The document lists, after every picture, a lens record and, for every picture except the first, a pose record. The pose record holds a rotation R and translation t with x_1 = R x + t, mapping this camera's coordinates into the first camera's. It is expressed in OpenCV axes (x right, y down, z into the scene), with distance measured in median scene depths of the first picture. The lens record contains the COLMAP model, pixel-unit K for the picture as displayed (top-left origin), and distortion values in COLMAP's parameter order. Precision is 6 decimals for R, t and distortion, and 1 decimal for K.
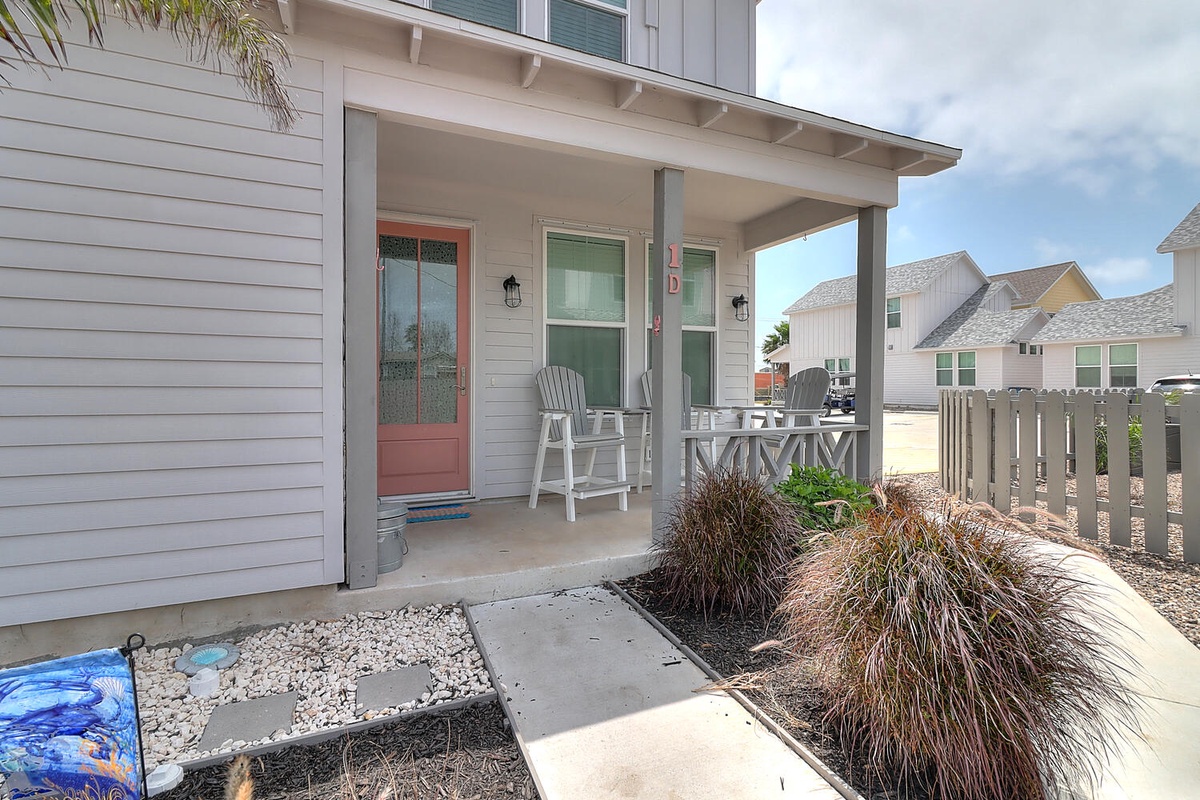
lens RADIAL K [[557.8, 0, 602.2], [0, 557.8, 393.6], [0, 0, 1]] dist [-0.000198, 0.000013]
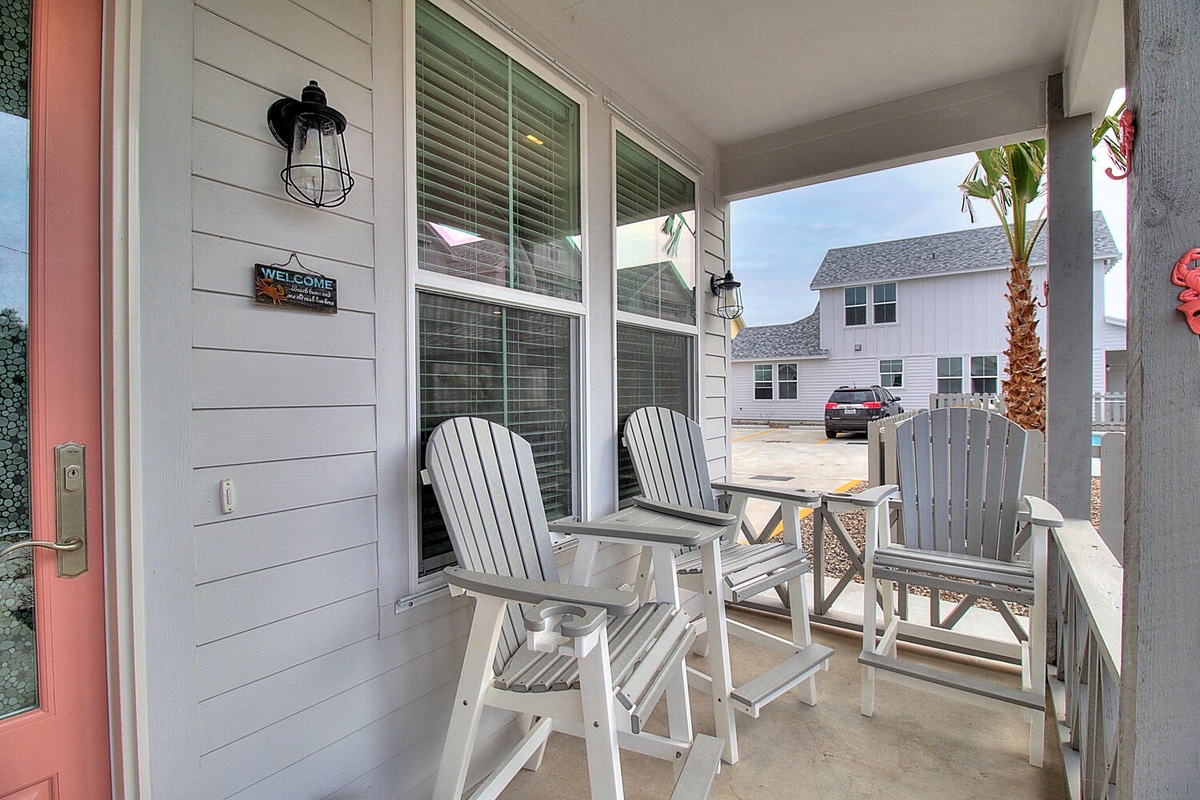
lens RADIAL K [[557.8, 0, 602.2], [0, 557.8, 393.6], [0, 0, 1]] dist [-0.000198, 0.000013]
pose [[0.858458, -0.014925, 0.512666, -0.151060], [0.026758, 0.999519, -0.015708, -0.048227], [-0.512185, 0.027202, 0.858444, 0.585989]]
